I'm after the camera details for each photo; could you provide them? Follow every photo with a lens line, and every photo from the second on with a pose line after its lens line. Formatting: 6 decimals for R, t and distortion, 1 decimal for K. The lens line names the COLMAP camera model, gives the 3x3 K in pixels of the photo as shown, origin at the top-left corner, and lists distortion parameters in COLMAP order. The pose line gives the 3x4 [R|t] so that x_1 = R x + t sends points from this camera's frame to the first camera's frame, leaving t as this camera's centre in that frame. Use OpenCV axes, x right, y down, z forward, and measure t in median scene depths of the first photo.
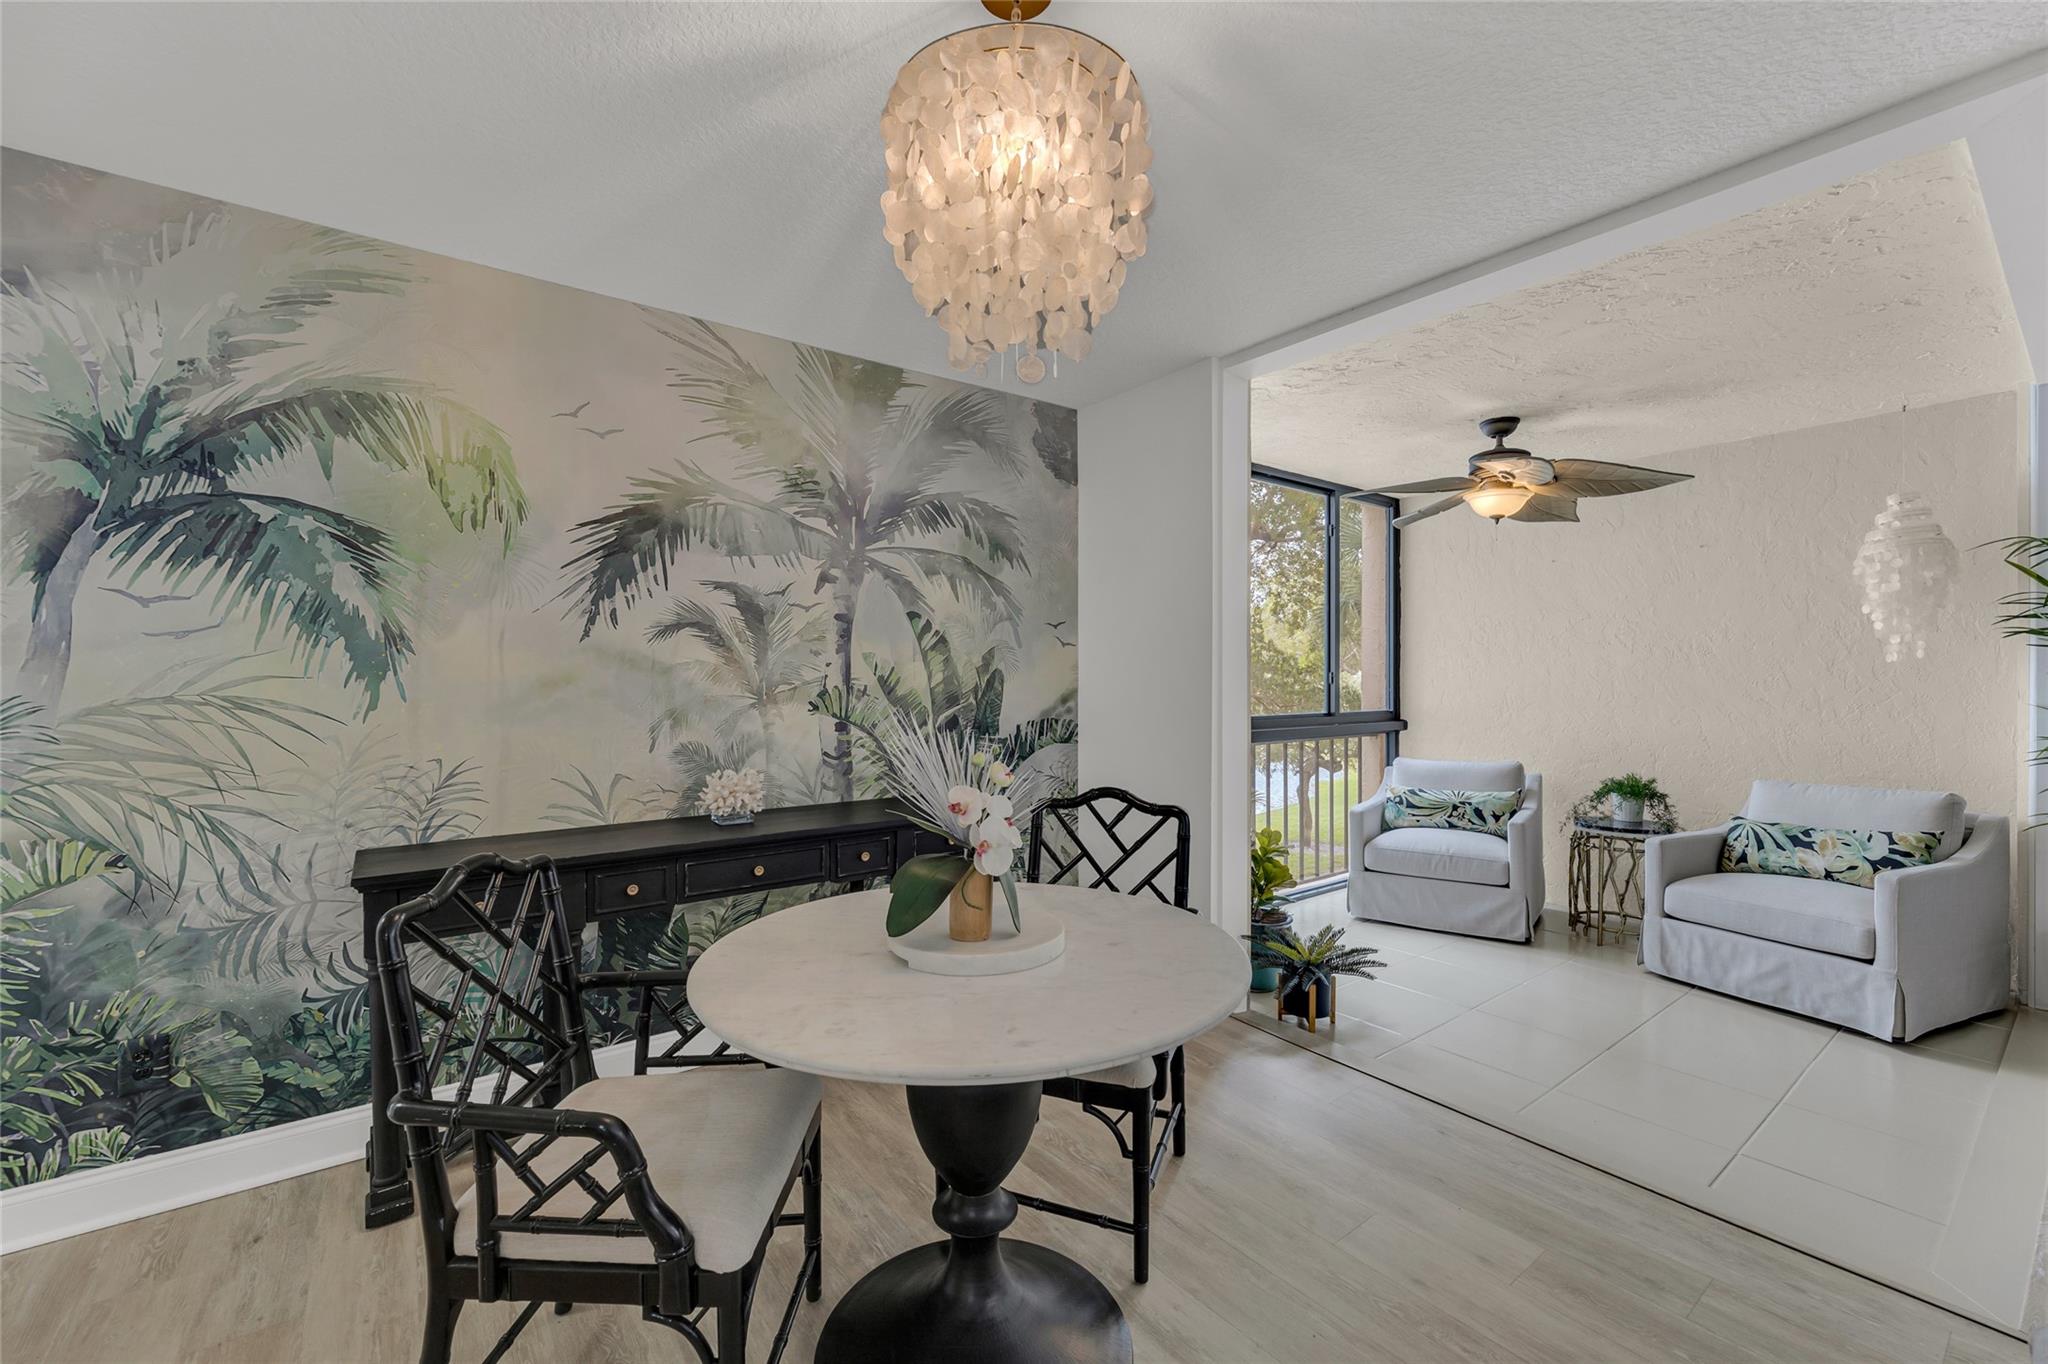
lens RADIAL K [[831.6, 0, 1004.9], [0, 831.6, 681.2], [0, 0, 1]] dist [-0.001233, 0.000725]
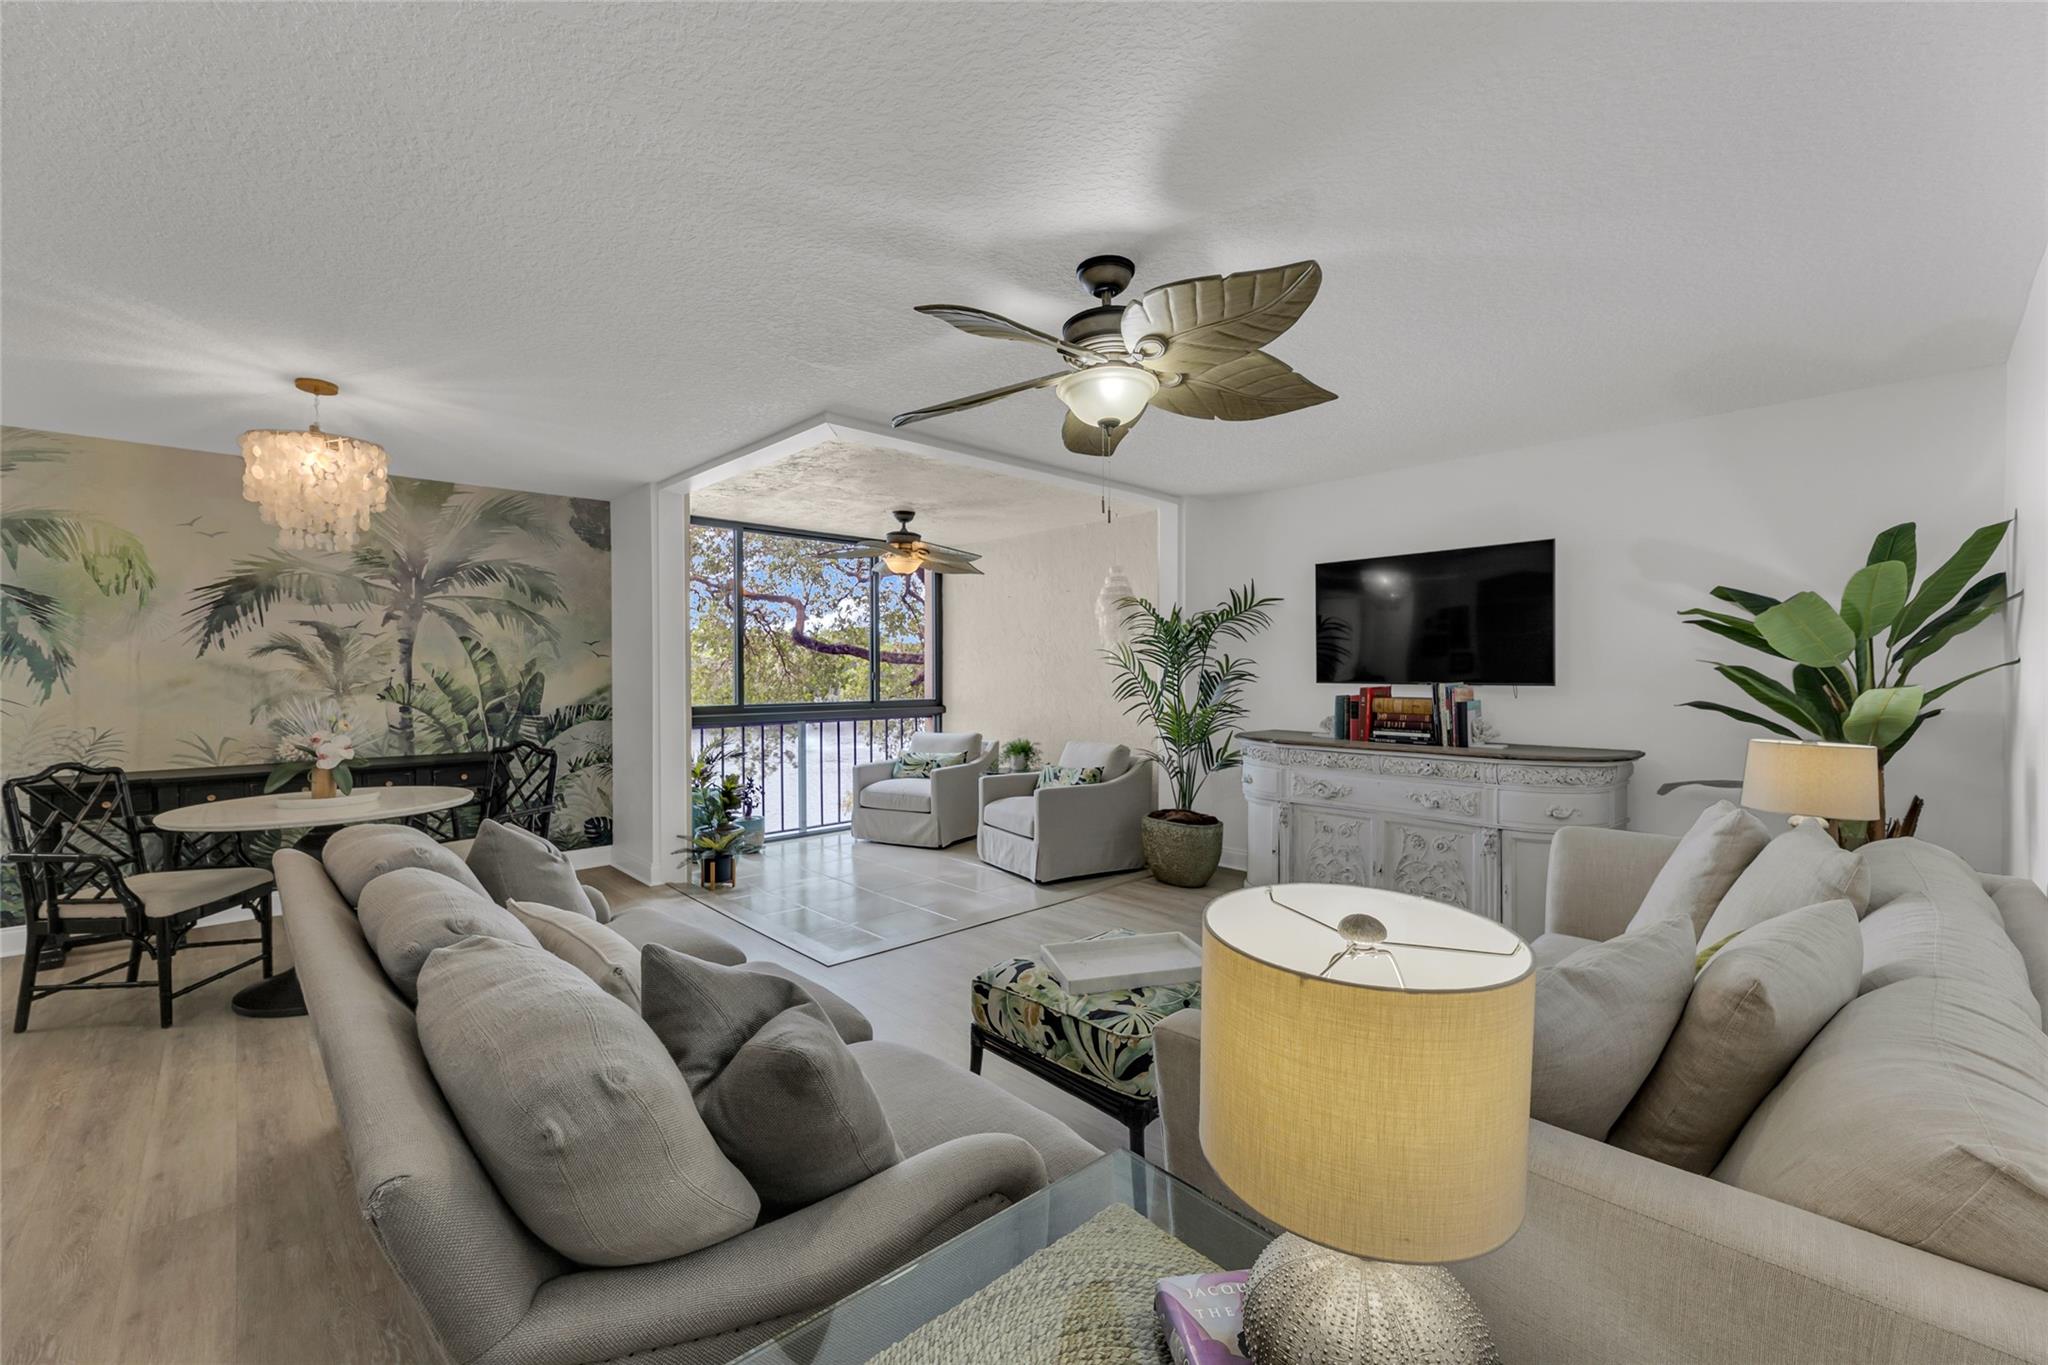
lens RADIAL K [[831.6, 0, 1024.7], [0, 831.6, 682.0], [0, 0, 1]] dist [-0.001233, 0.000725]
pose [[0.992613, -0.001933, 0.121311, 0.765985], [0.000722, 0.999949, 0.010028, -0.012560], [-0.121324, -0.009867, 0.992564, -0.707317]]
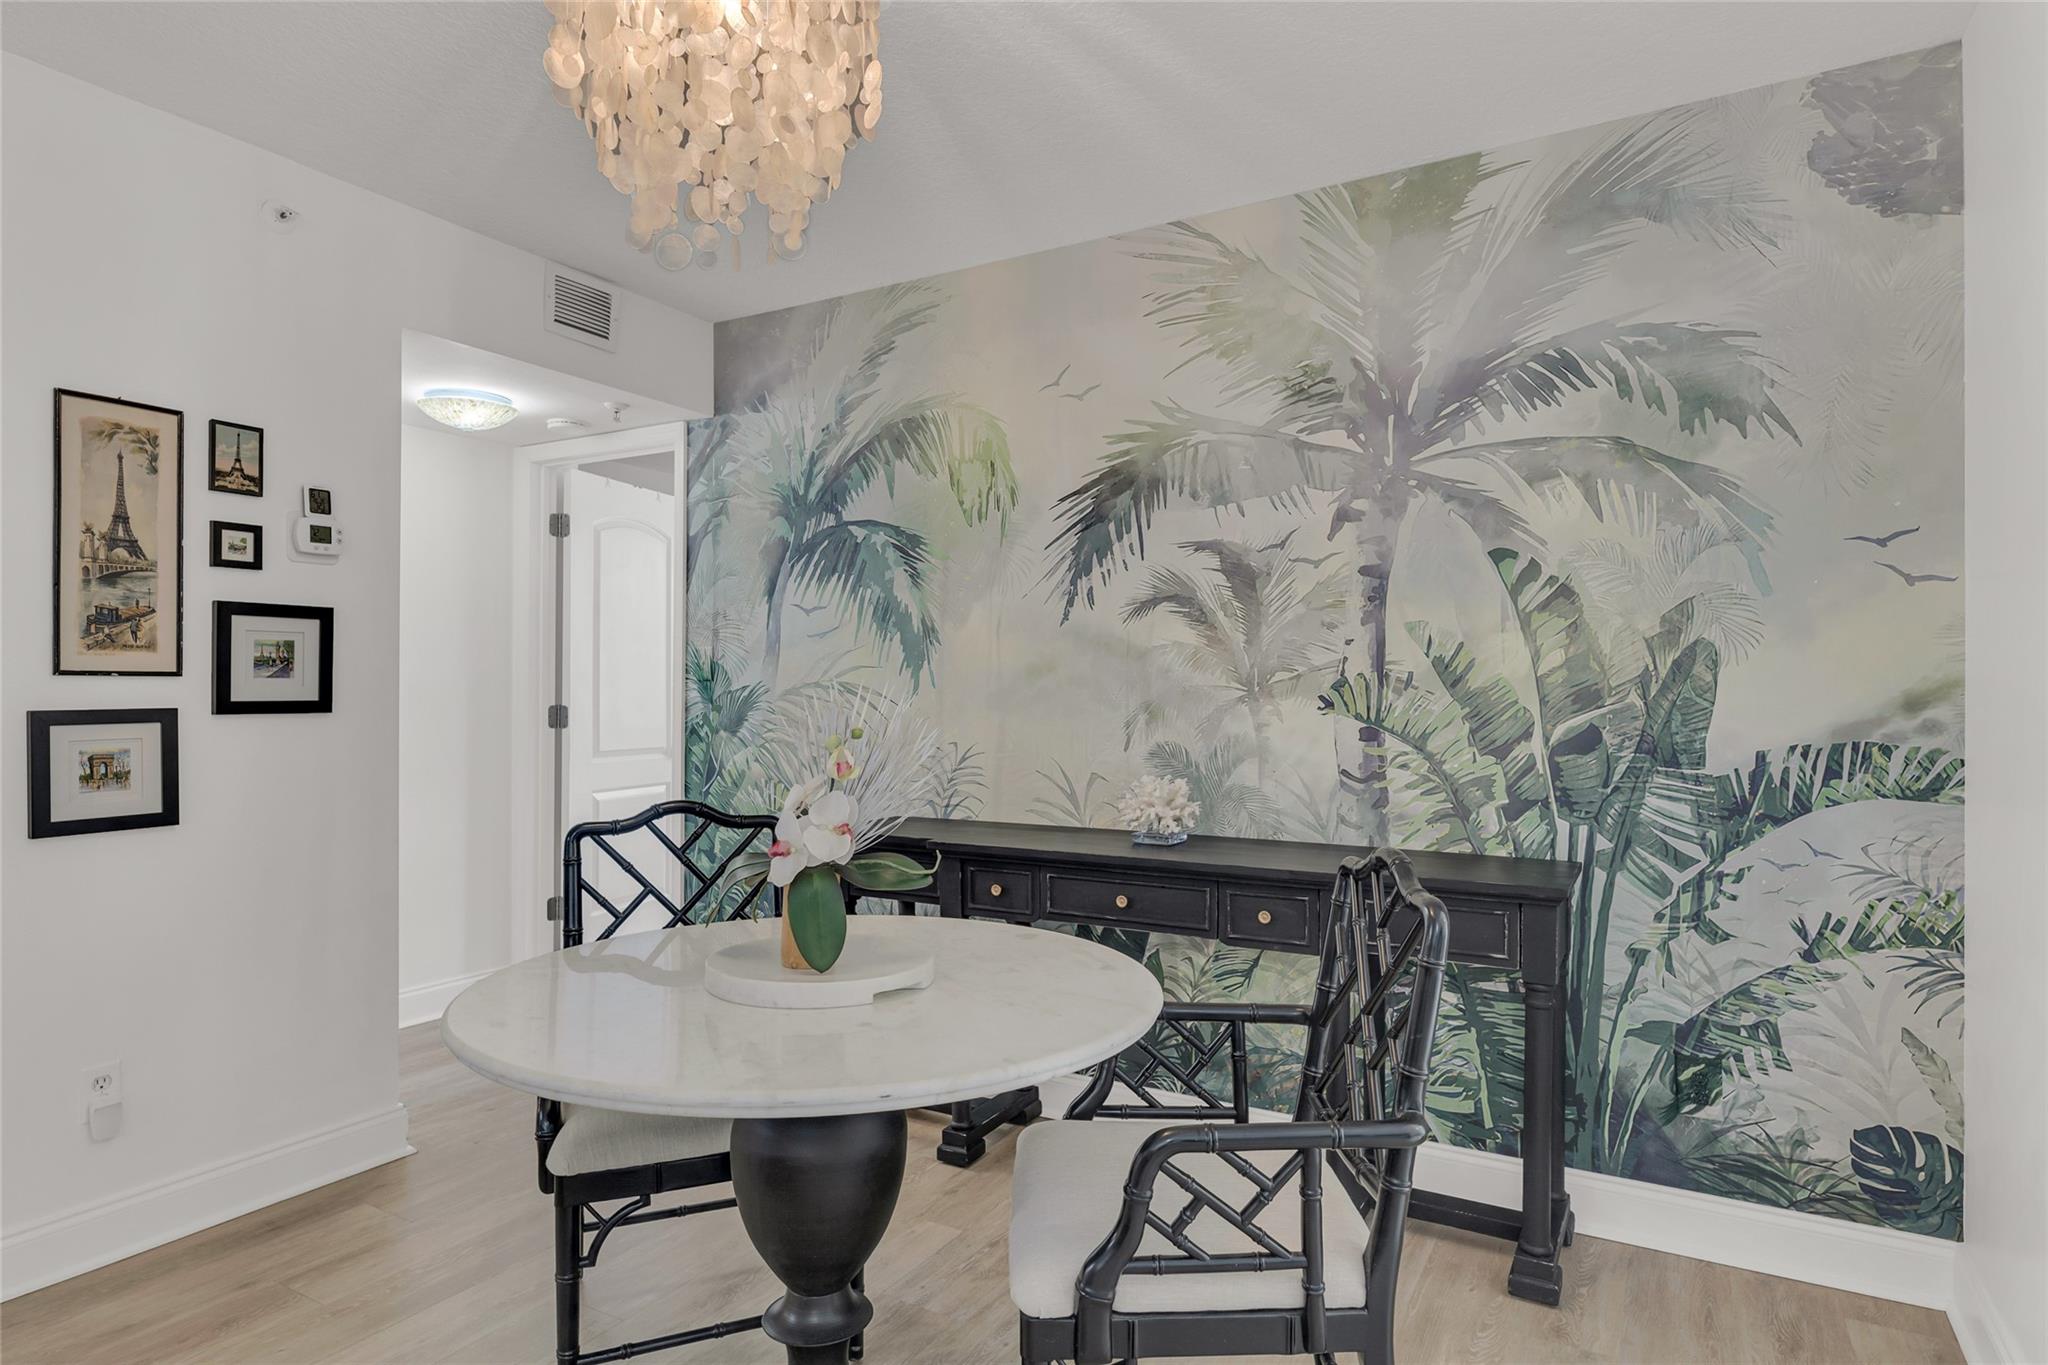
lens RADIAL K [[1133.9, 0, 1031.4], [0, 1133.9, 692.1], [0, 0, 1]] dist [-0.000208, -0.000916]
pose [[0.401664, -0.000097, -0.915787, 0.508087], [-0.005621, 0.999981, -0.002572, 0.023829], [0.915770, 0.006180, 0.401656, 0.371079]]
